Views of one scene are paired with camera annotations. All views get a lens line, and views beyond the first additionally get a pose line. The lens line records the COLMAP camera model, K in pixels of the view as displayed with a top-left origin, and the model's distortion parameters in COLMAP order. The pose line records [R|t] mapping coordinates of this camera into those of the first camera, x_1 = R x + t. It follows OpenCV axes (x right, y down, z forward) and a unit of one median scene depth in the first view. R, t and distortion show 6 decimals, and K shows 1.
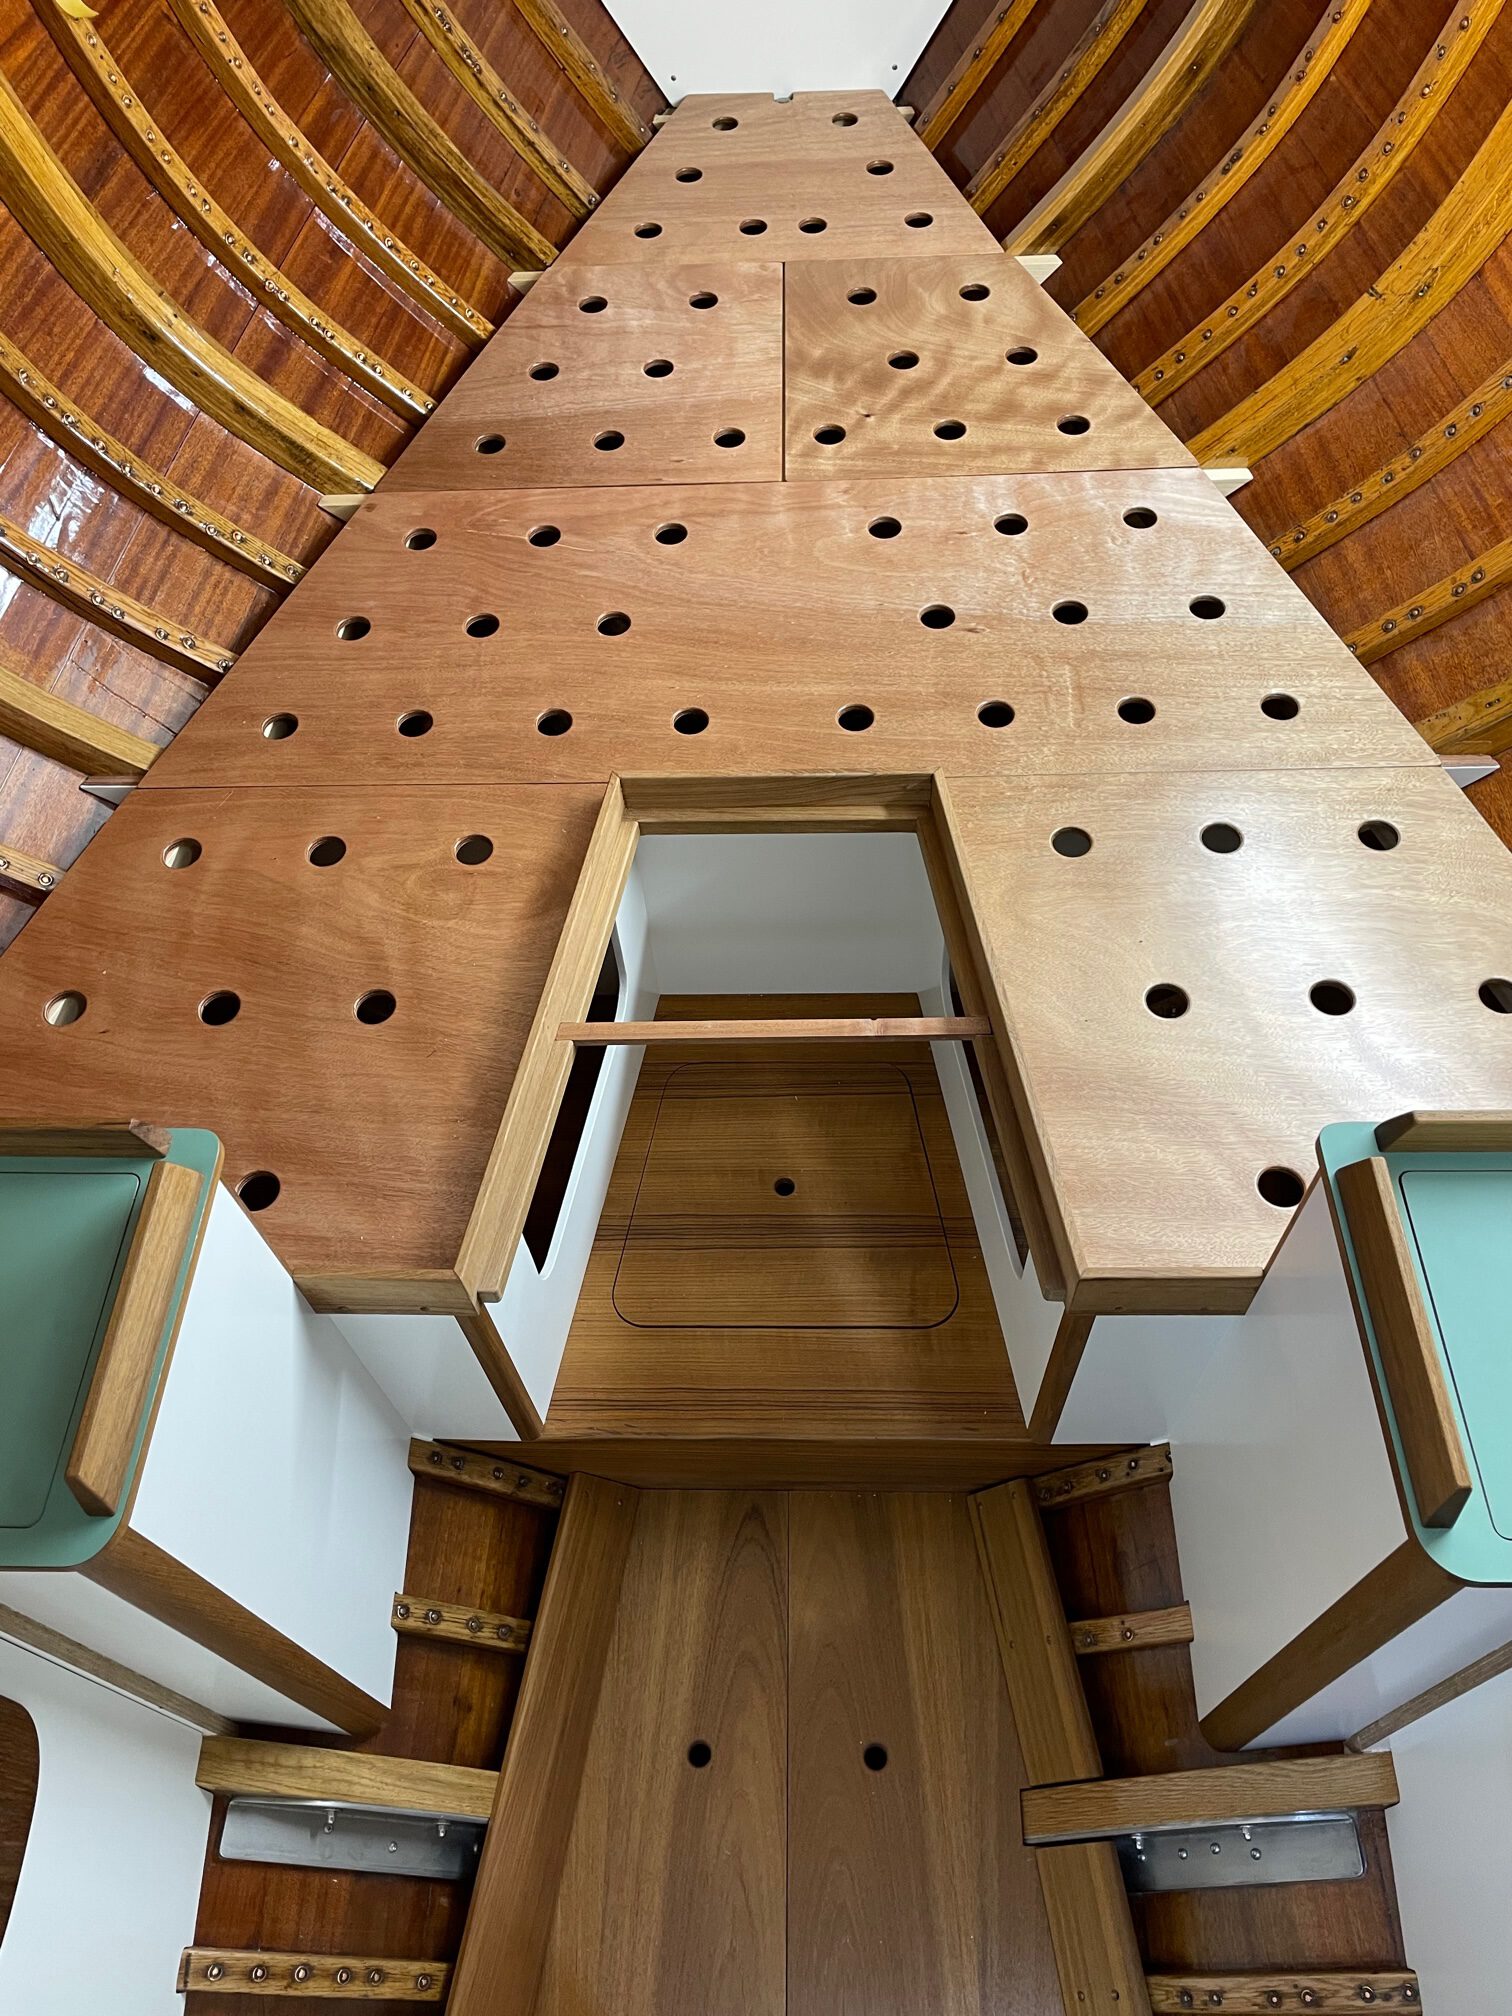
lens RADIAL K [[1528.7, 0, 752.5], [0, 1528.7, 1009.7], [0, 0, 1]] dist [-0.011253, -0.012890]
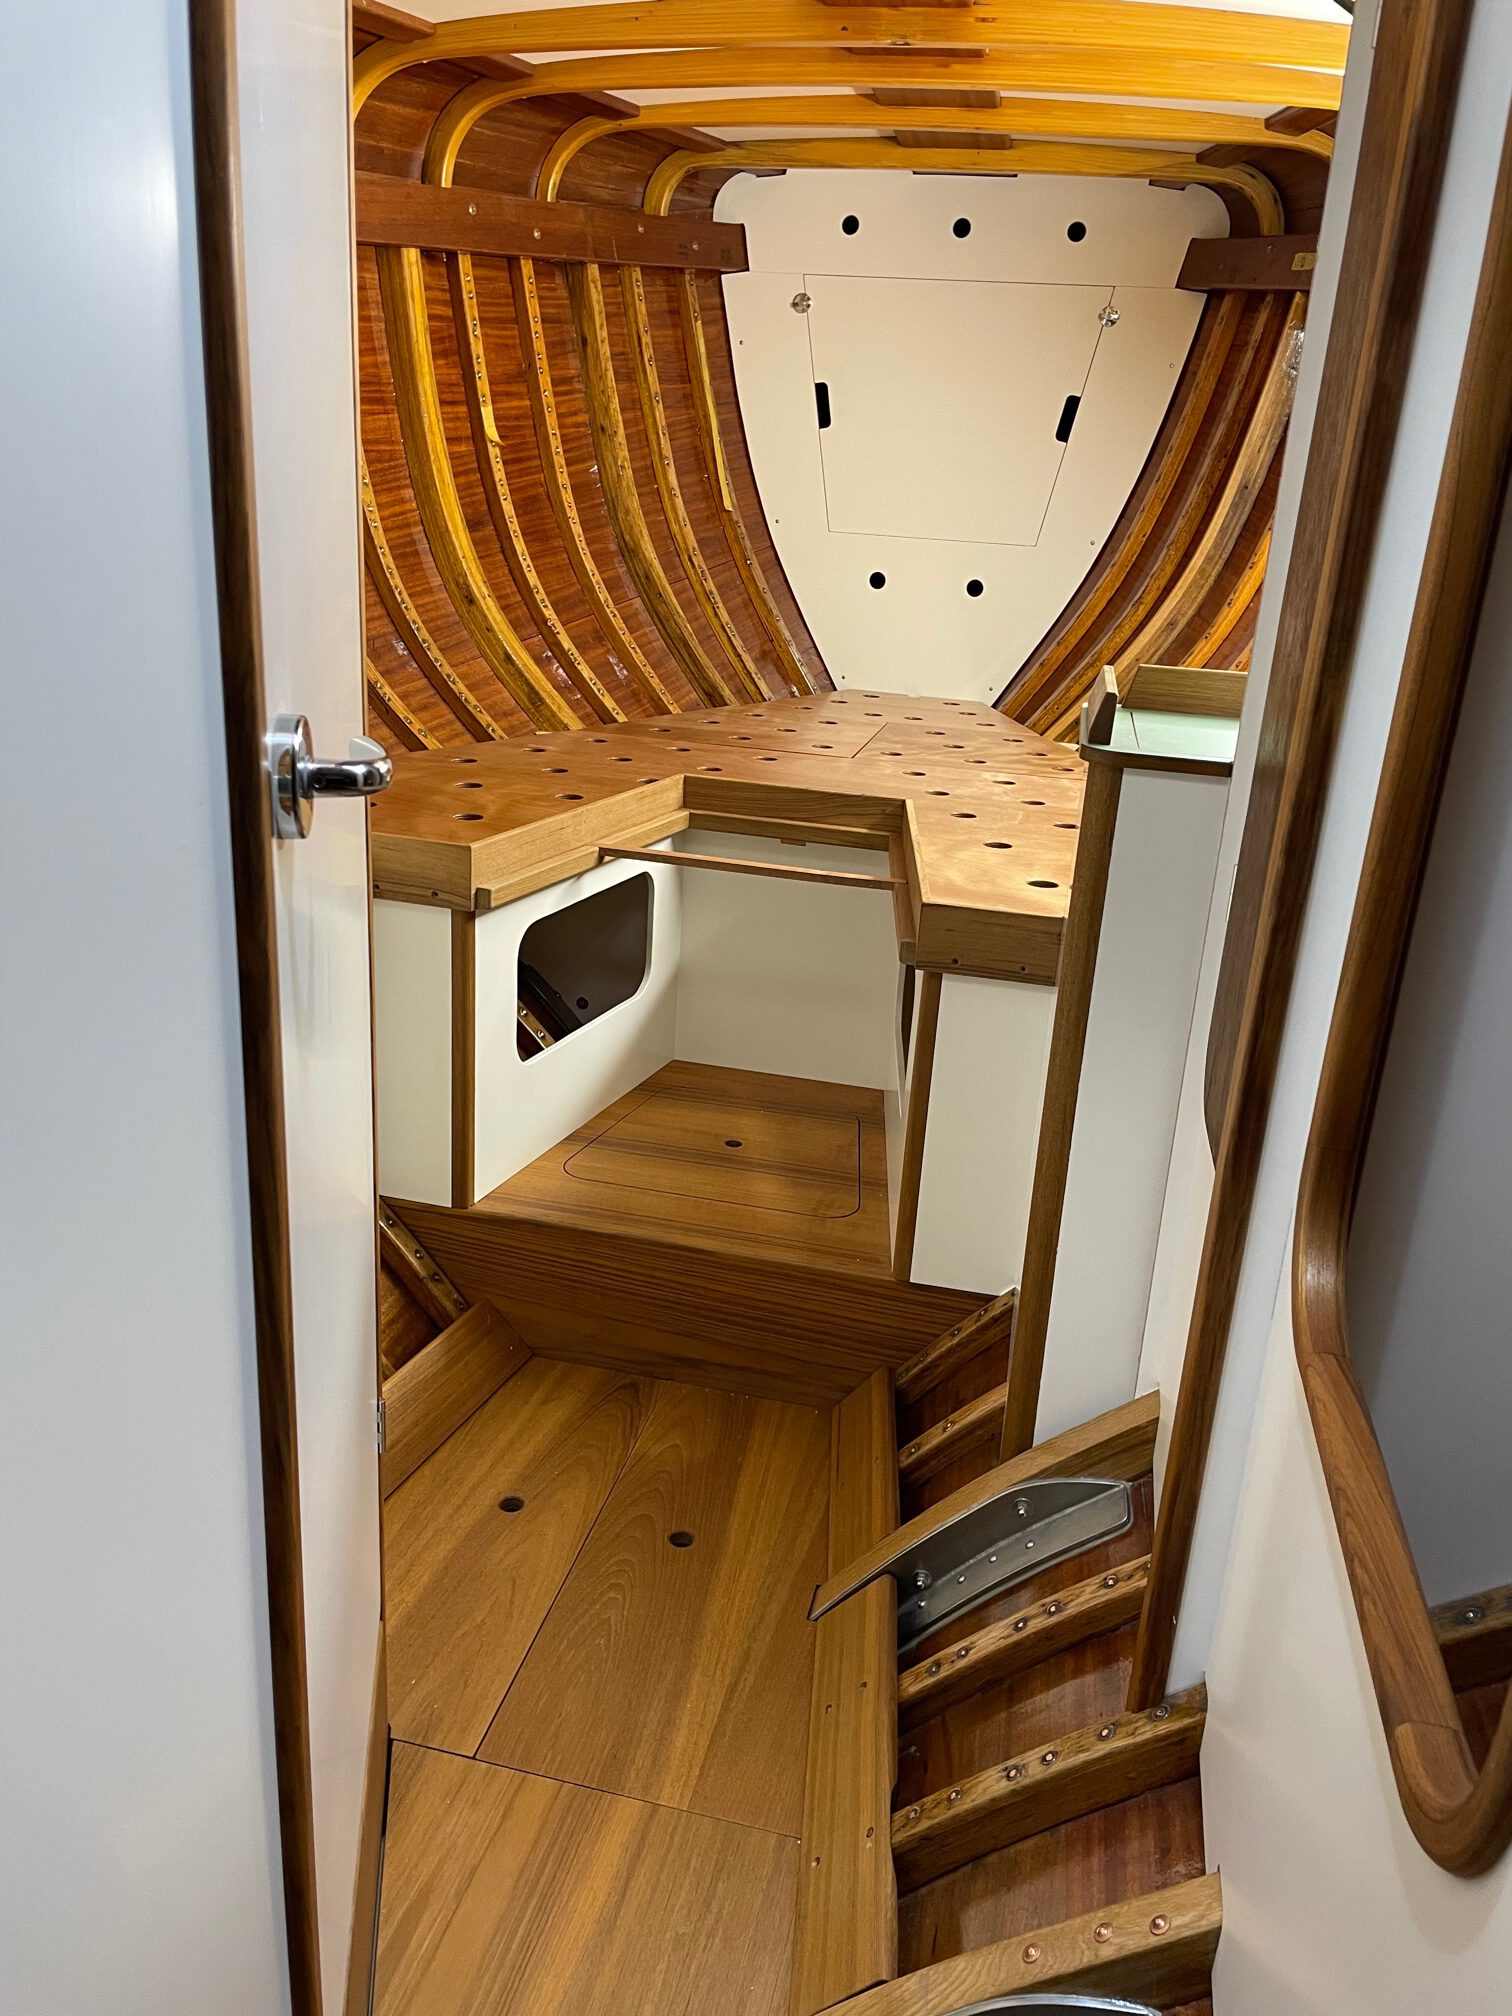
lens RADIAL K [[1528.7, 0, 761.2], [0, 1528.7, 1014.0], [0, 0, 1]] dist [-0.011253, -0.012890]
pose [[0.973550, 0.169058, -0.153688, 0.217083], [-0.227626, 0.775623, -0.588724, 0.766746], [0.019675, 0.608135, 0.793590, 0.015242]]
